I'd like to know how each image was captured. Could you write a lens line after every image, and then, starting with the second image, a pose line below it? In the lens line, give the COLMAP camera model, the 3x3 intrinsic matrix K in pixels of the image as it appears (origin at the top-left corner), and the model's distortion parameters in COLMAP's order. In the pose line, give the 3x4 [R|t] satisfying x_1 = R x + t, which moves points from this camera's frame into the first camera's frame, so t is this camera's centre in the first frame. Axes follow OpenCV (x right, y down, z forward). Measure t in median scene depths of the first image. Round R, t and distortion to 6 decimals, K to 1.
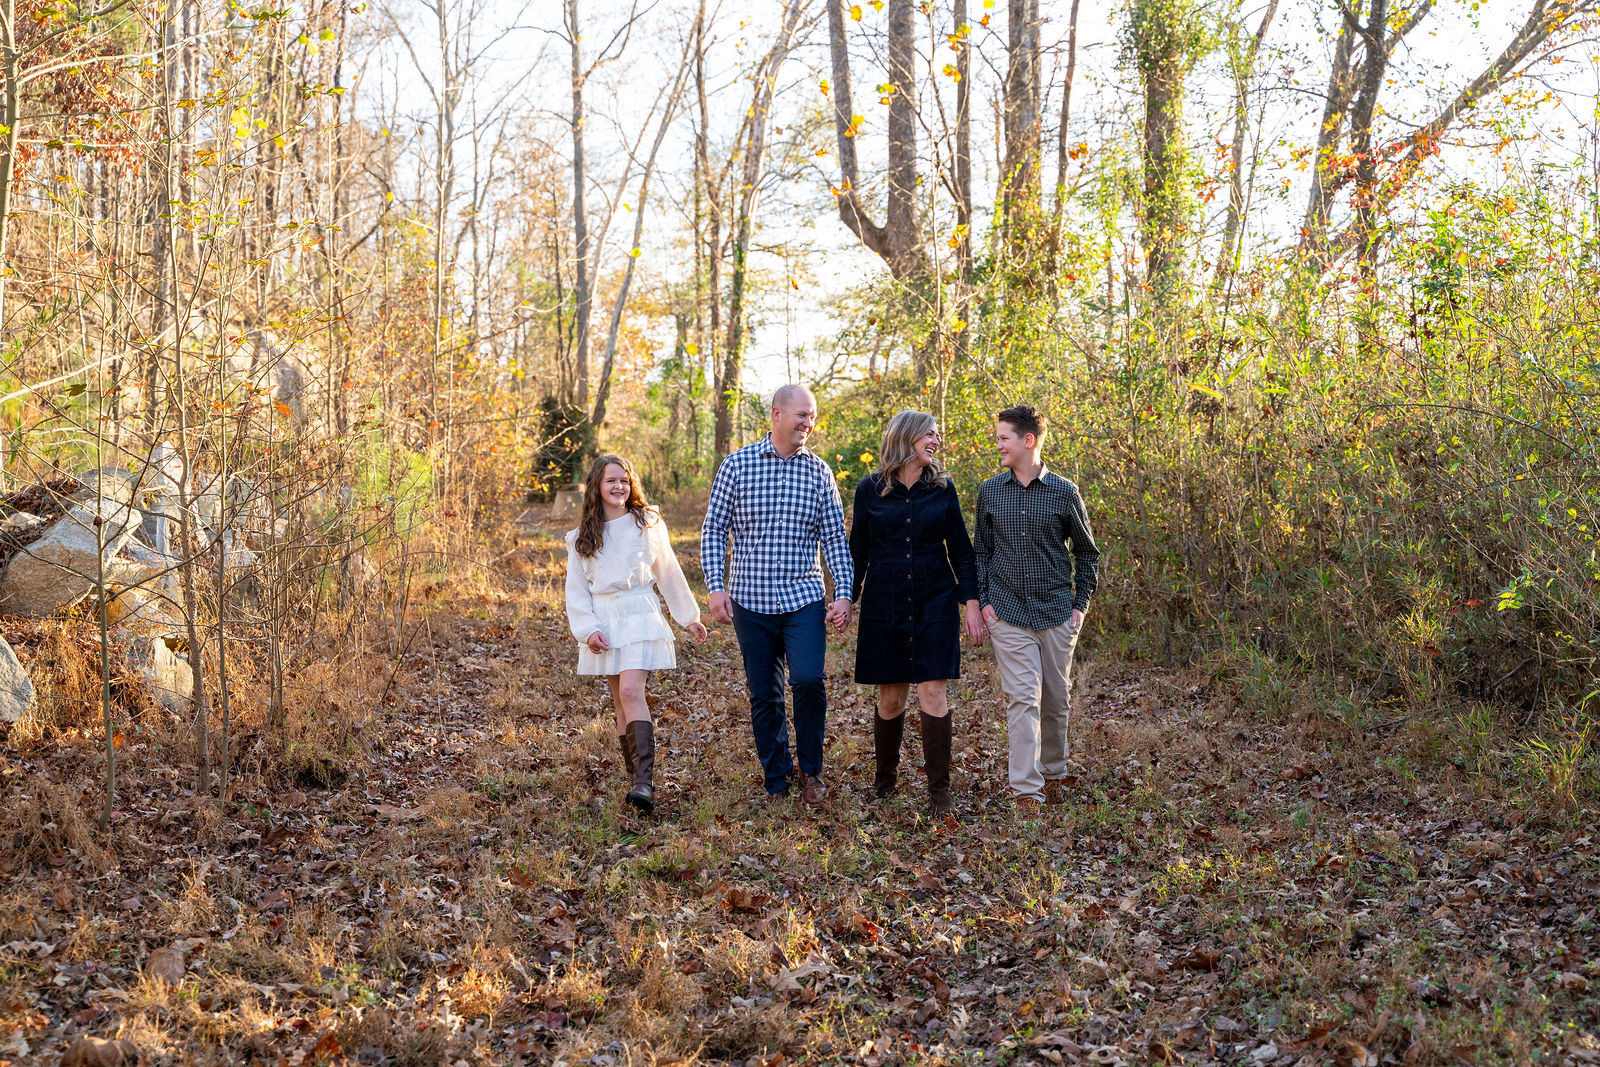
lens RADIAL K [[2203.2, 0, 805.2], [0, 2203.2, 520.9], [0, 0, 1]] dist [-0.005145, 0.000000]
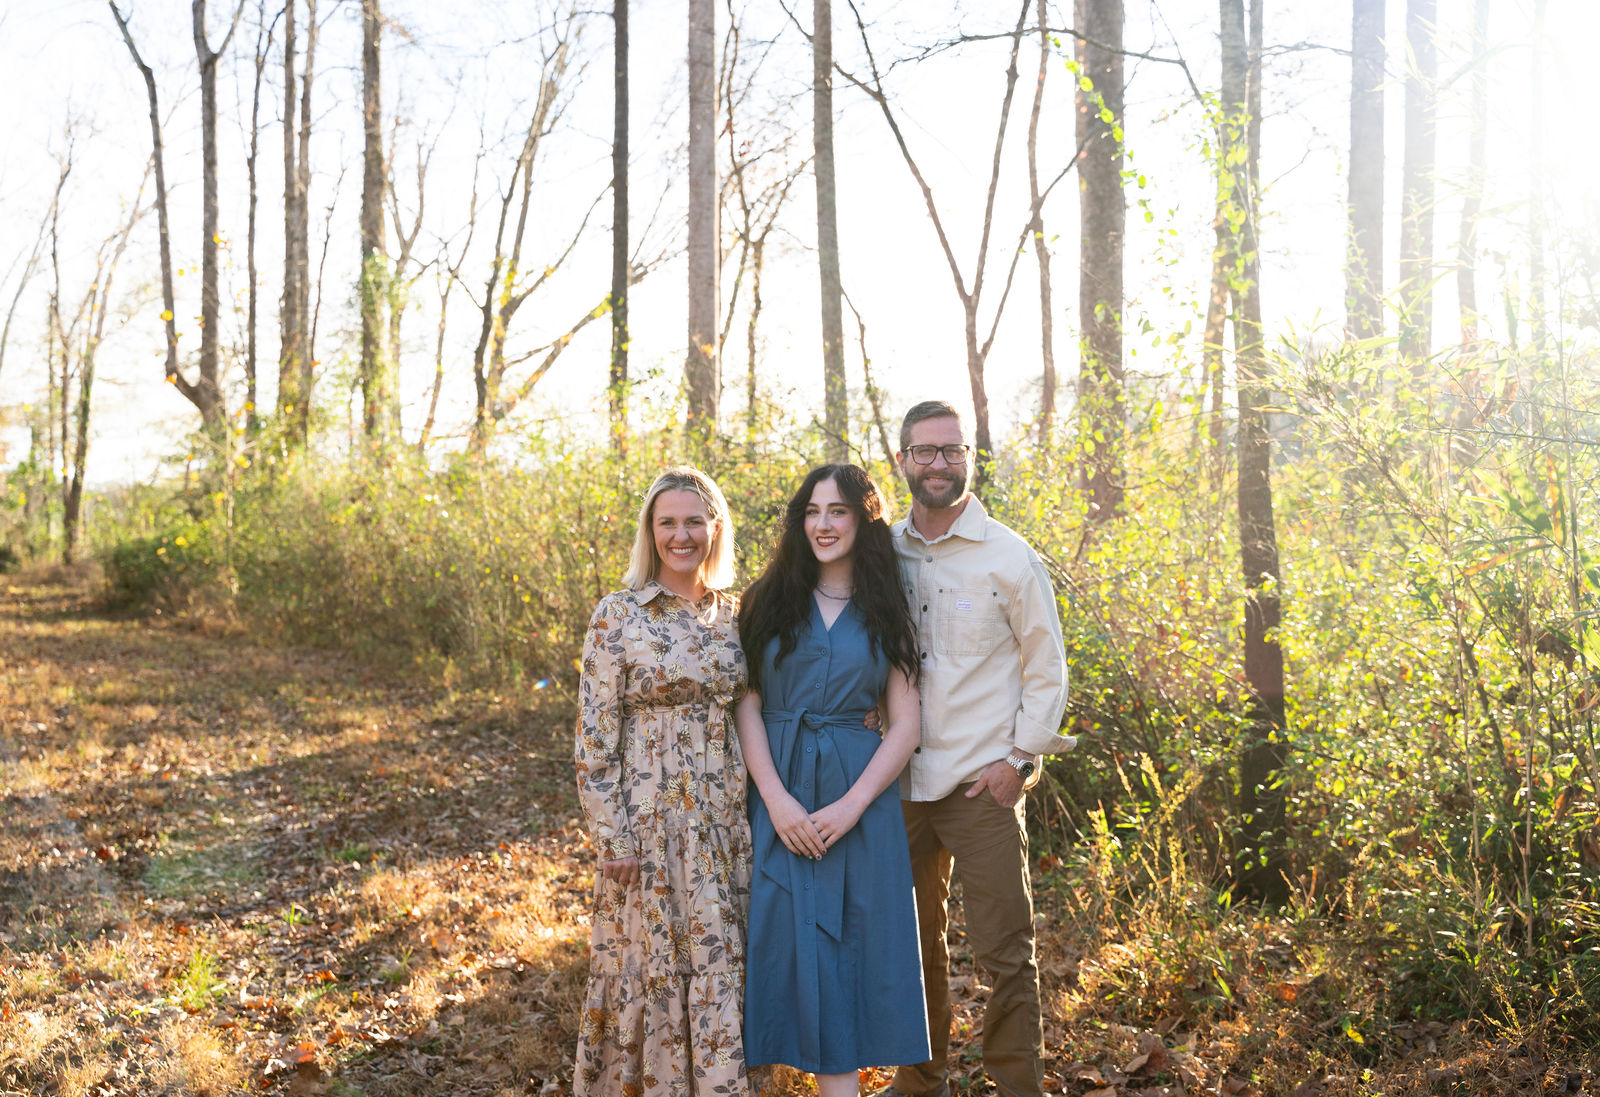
lens RADIAL K [[1663.6, 0, 767.0], [0, 1663.6, 548.8], [0, 0, 1]] dist [-0.013251, 0.000000]
pose [[0.933283, 0.014657, 0.358843, -0.013836], [-0.006758, 0.999707, -0.023257, 0.001947], [-0.359079, 0.019280, 0.933108, -0.478001]]
